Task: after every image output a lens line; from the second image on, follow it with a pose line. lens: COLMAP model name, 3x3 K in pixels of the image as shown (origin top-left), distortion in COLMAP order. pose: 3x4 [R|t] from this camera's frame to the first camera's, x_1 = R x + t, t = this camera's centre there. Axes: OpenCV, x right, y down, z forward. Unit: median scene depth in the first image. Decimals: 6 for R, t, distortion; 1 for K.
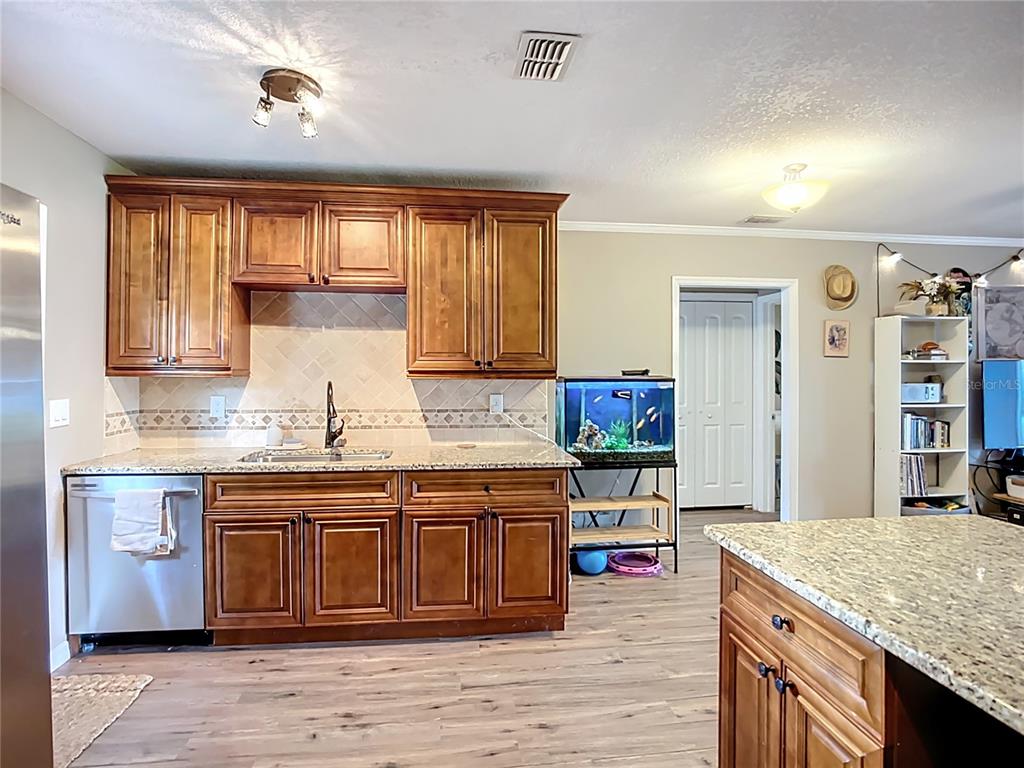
lens RADIAL K [[544.9, 0, 510.6], [0, 544.9, 369.9], [0, 0, 1]] dist [-0.036046, 0.000605]
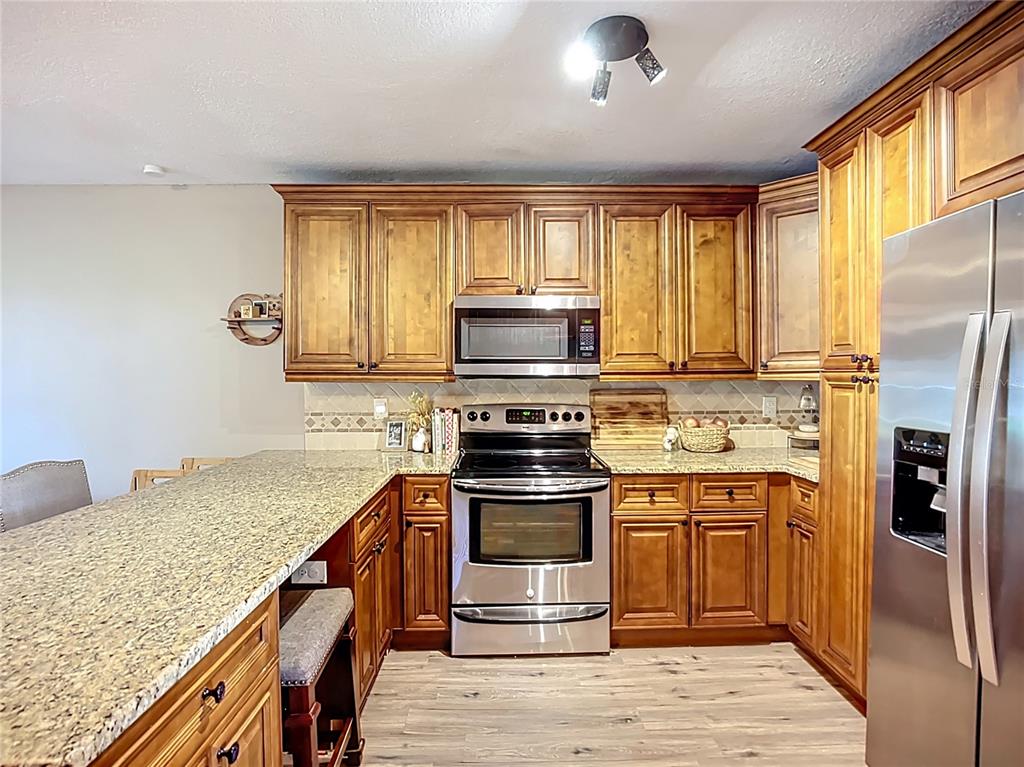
lens RADIAL K [[536.3, 0, 509.4], [0, 536.3, 381.0], [0, 0, 1]] dist [-0.028955, 0.013859]
pose [[-0.995151, 0.002132, 0.098331, -0.000020], [0.002338, 0.999995, 0.001981, 0.008823], [-0.098326, 0.002201, -0.995152, 0.927218]]
